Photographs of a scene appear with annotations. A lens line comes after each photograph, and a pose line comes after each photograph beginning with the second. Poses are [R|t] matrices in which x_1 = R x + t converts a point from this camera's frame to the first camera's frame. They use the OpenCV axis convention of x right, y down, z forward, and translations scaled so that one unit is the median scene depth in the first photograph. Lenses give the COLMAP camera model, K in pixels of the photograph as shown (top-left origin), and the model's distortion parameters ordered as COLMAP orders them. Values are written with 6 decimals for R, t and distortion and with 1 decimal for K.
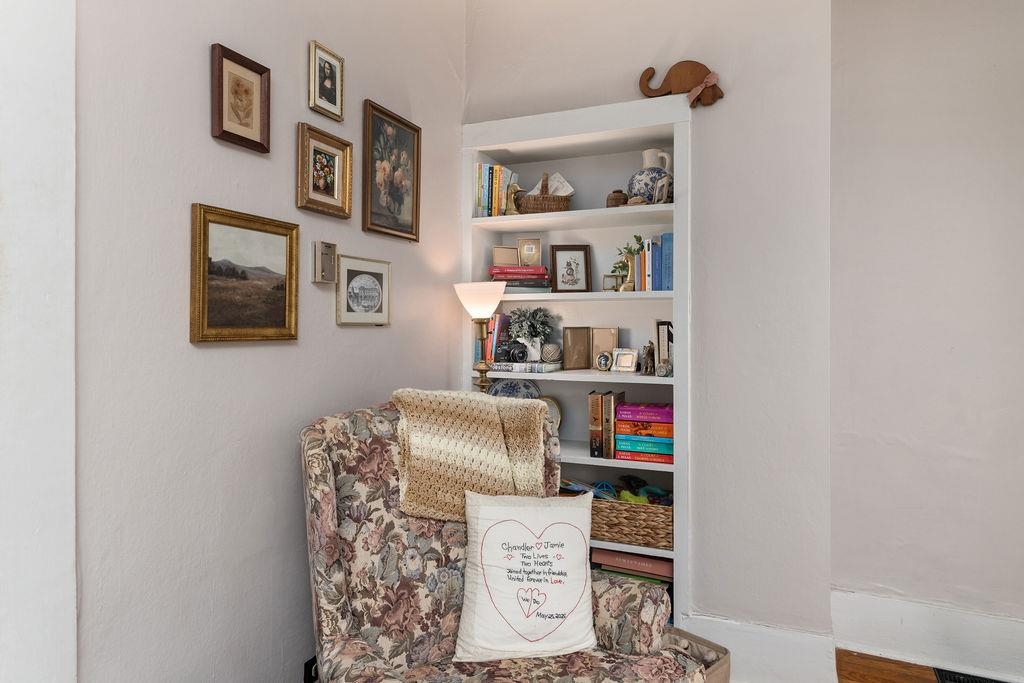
lens RADIAL K [[614.9, 0, 511.7], [0, 614.9, 325.5], [0, 0, 1]] dist [0.001164, 0.000216]
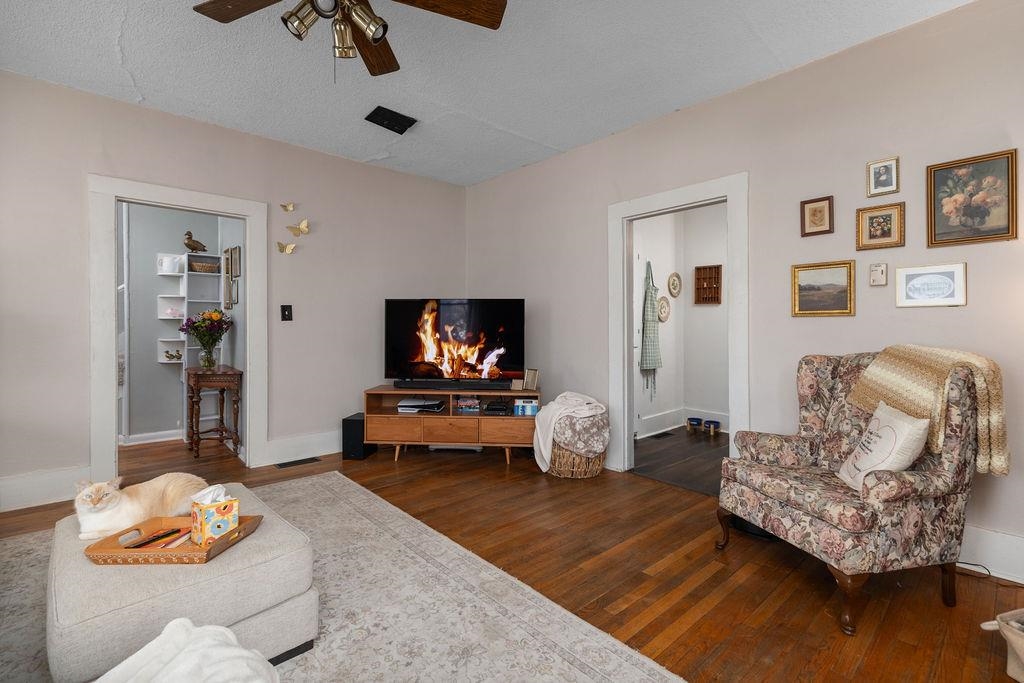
lens RADIAL K [[453.7, 0, 510.1], [0, 453.7, 325.4], [0, 0, 1]] dist [-0.001012, -0.000559]
pose [[-0.416355, -0.006175, -0.909181, 1.448773], [0.002620, 0.999965, -0.007991, 0.062354], [0.909198, -0.005710, -0.416324, 0.559300]]
